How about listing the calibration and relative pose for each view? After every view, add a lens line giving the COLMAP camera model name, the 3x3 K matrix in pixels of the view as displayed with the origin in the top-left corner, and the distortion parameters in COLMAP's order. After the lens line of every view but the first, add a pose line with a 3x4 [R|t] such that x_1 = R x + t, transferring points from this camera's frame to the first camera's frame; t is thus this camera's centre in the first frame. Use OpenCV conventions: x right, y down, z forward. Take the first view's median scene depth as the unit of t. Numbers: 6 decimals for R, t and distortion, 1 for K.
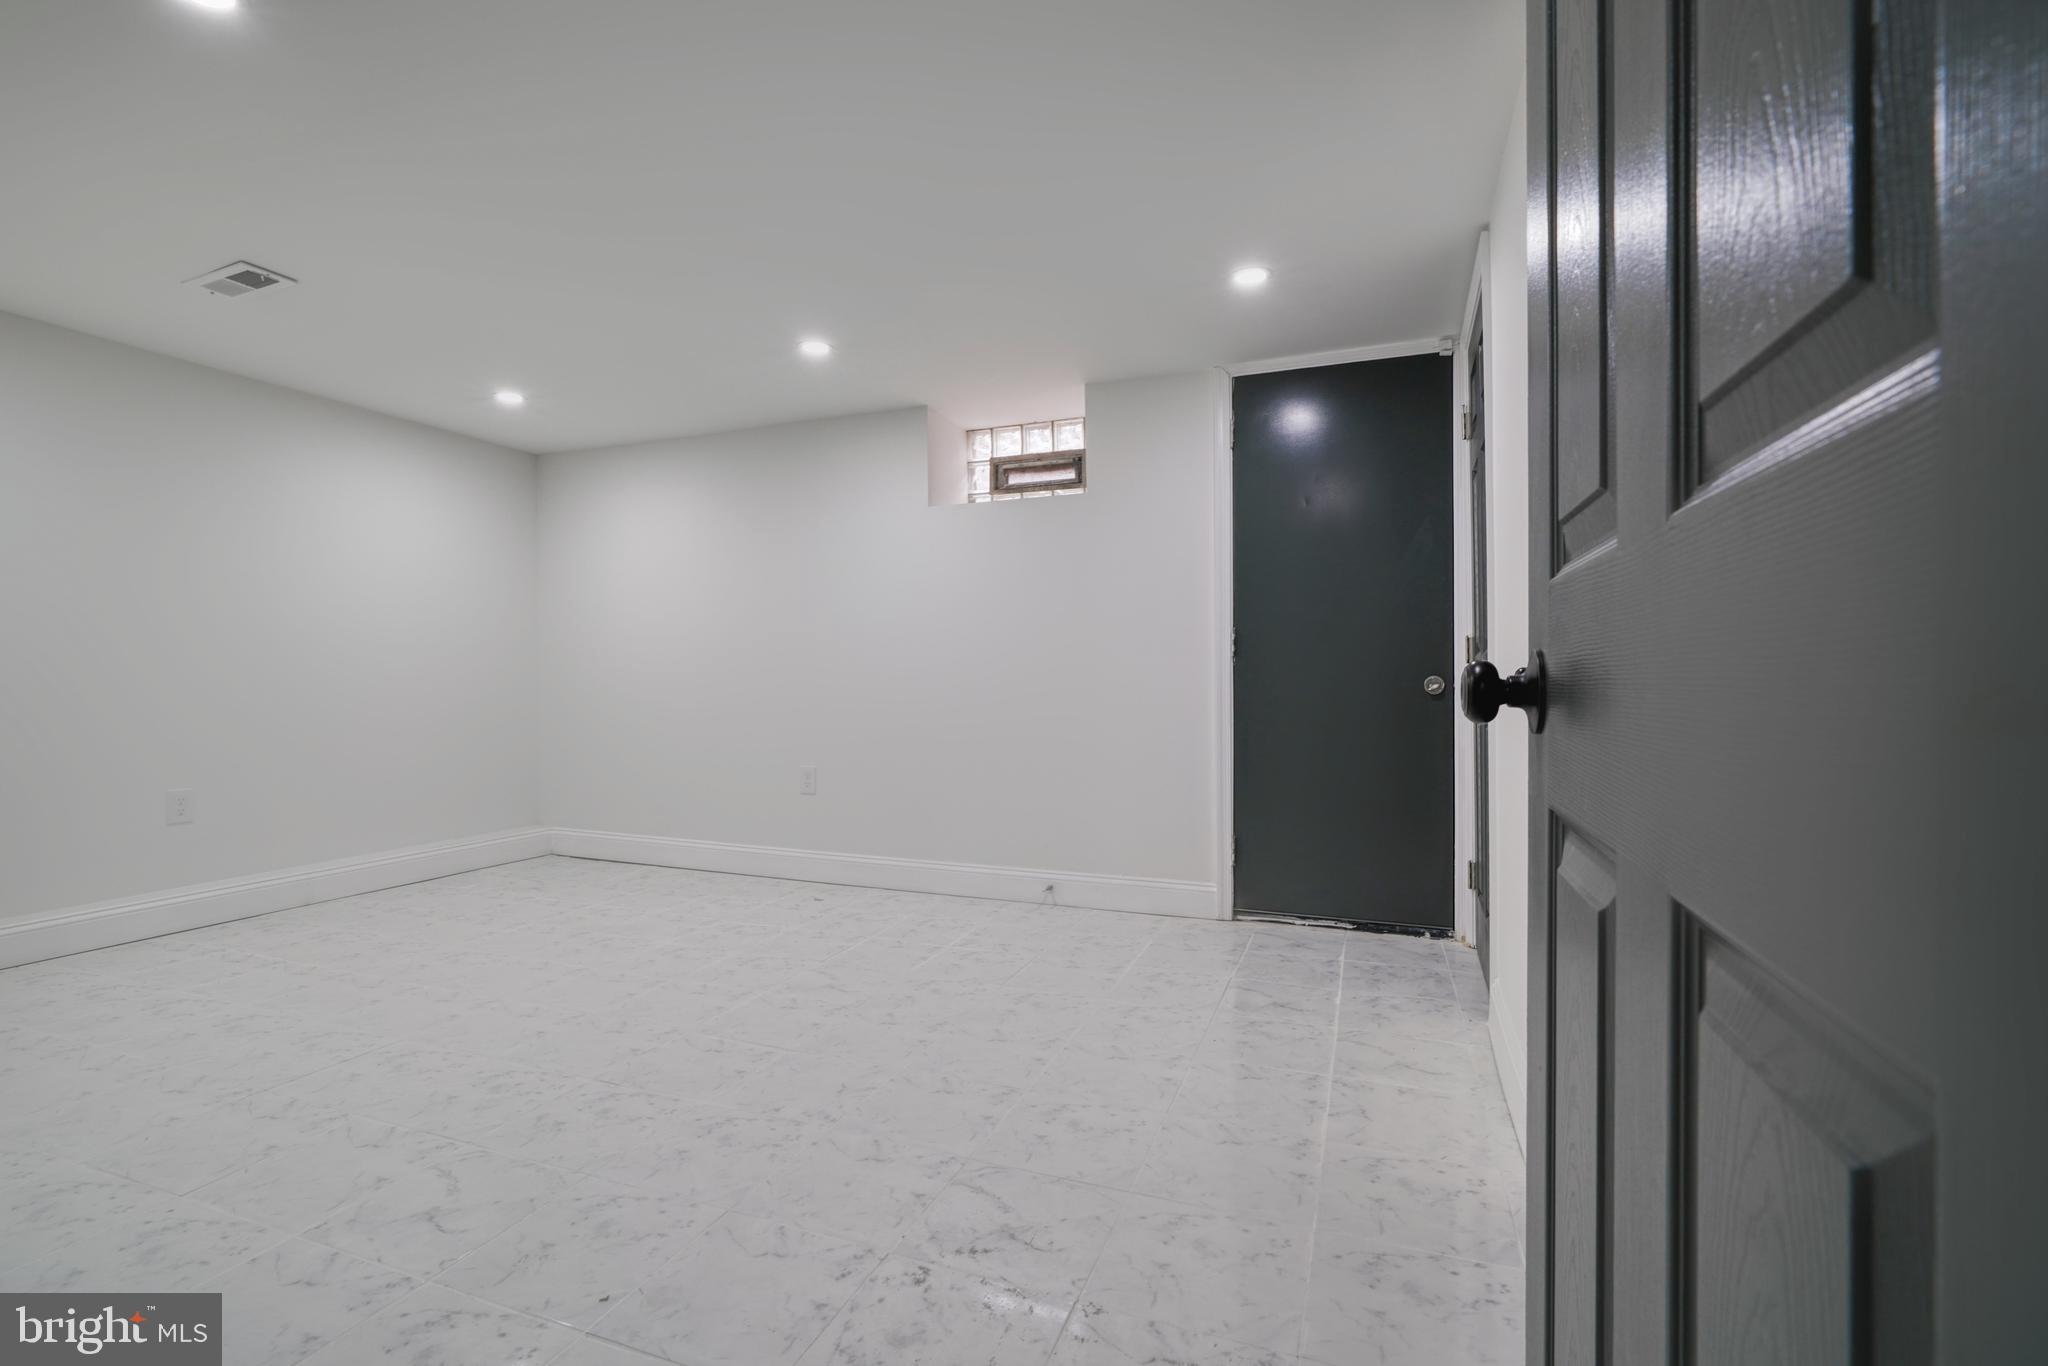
lens RADIAL K [[928.2, 0, 1020.6], [0, 928.2, 680.1], [0, 0, 1]] dist [-0.008524, 0.003955]
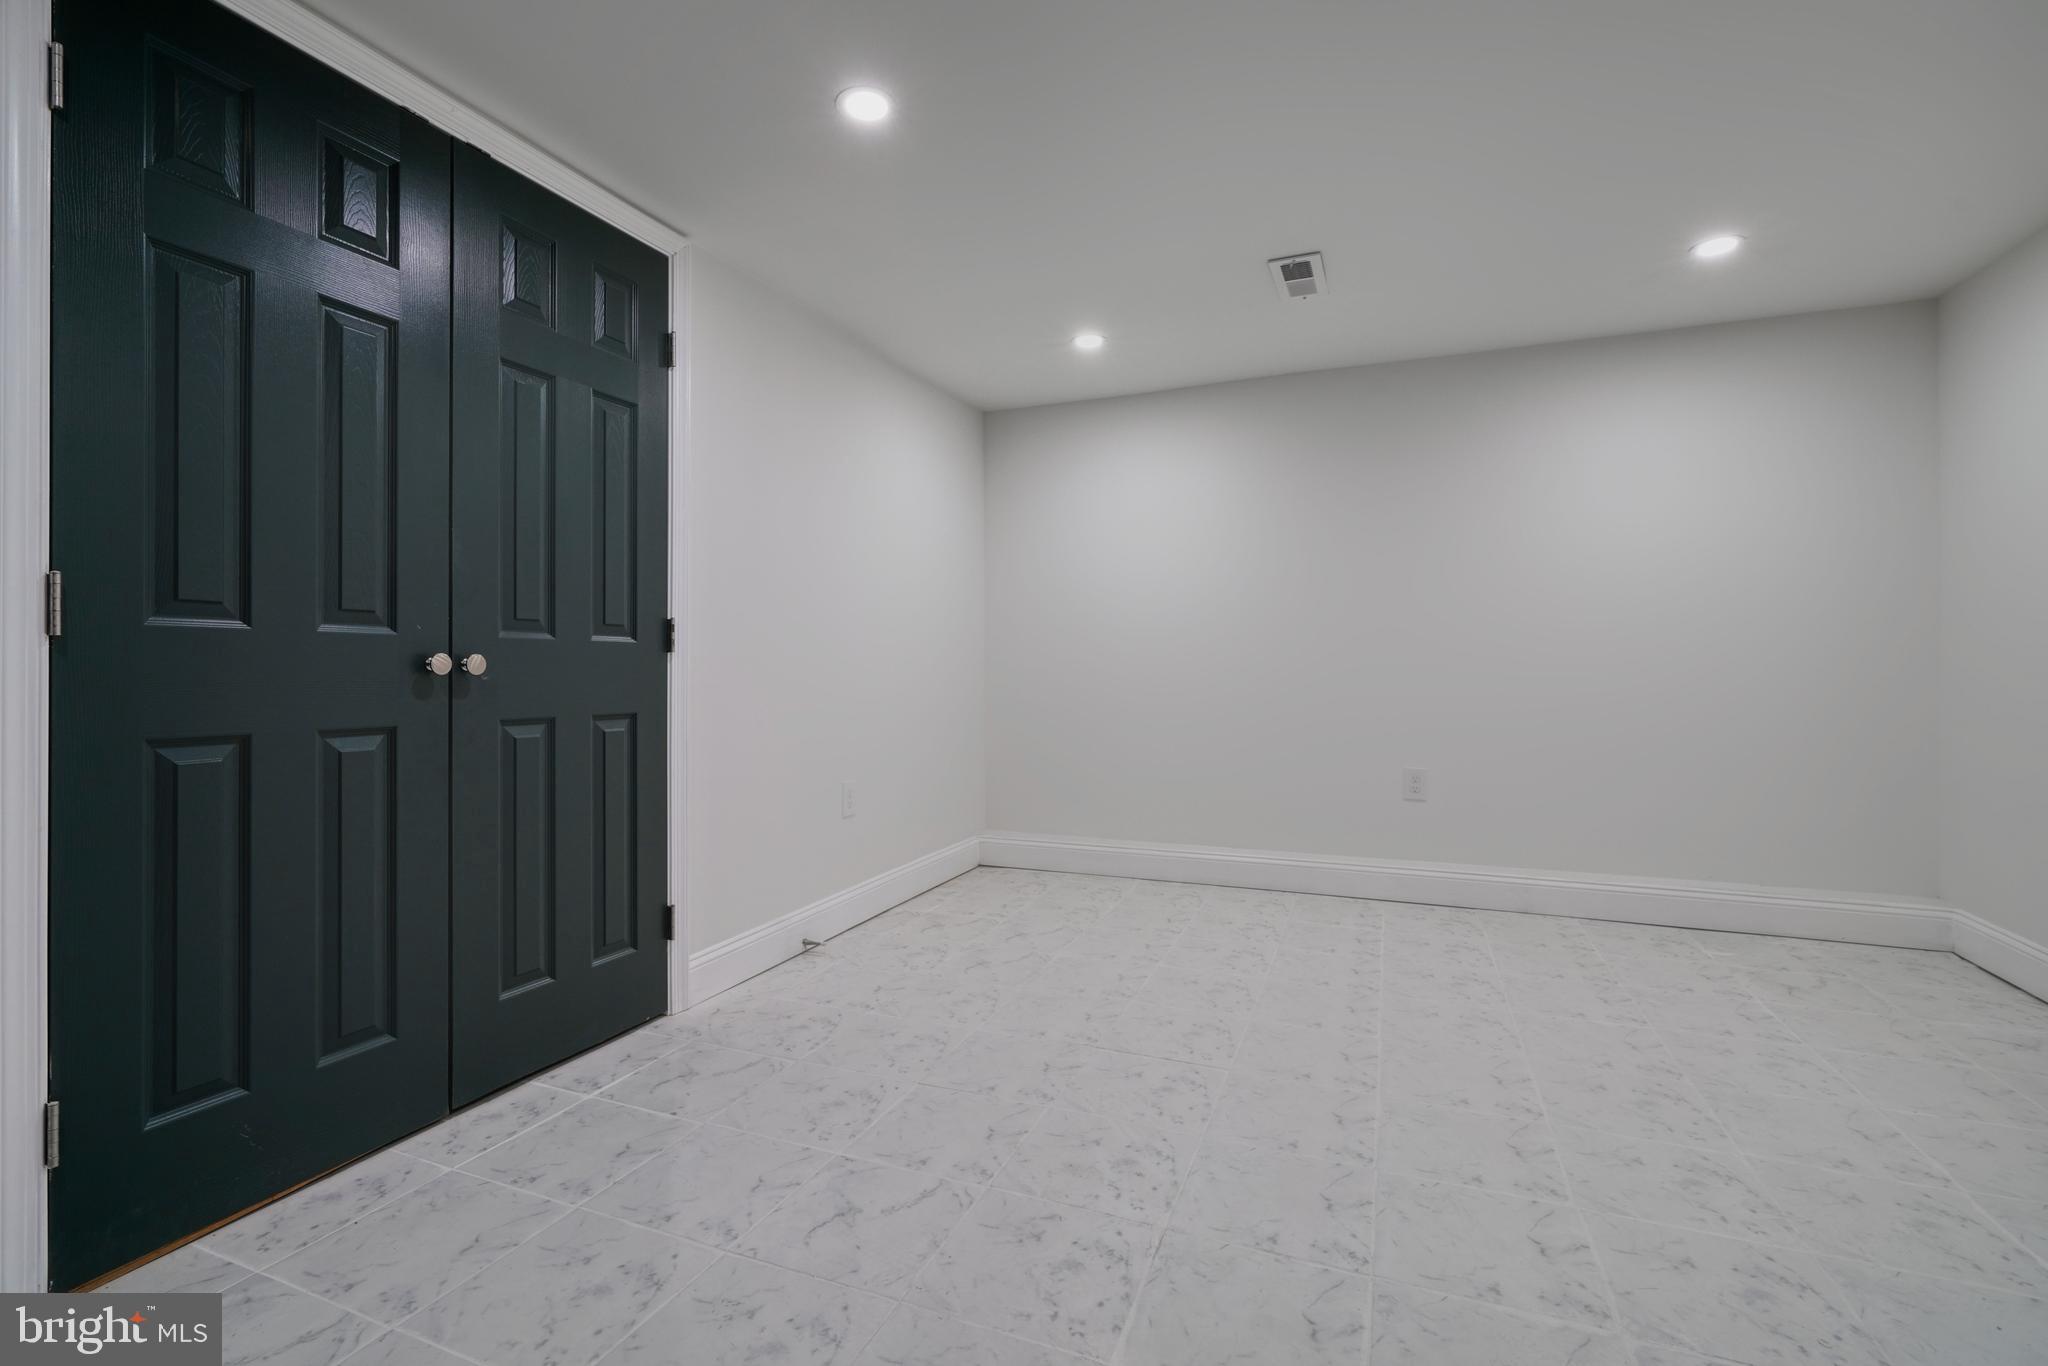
lens RADIAL K [[928.2, 0, 1021.9], [0, 928.2, 669.4], [0, 0, 1]] dist [-0.008524, 0.003955]
pose [[-0.032577, 0.005437, -0.999454, 0.271170], [0.001574, 0.999984, 0.005389, -0.001551], [0.999468, -0.001398, -0.032586, 0.992278]]
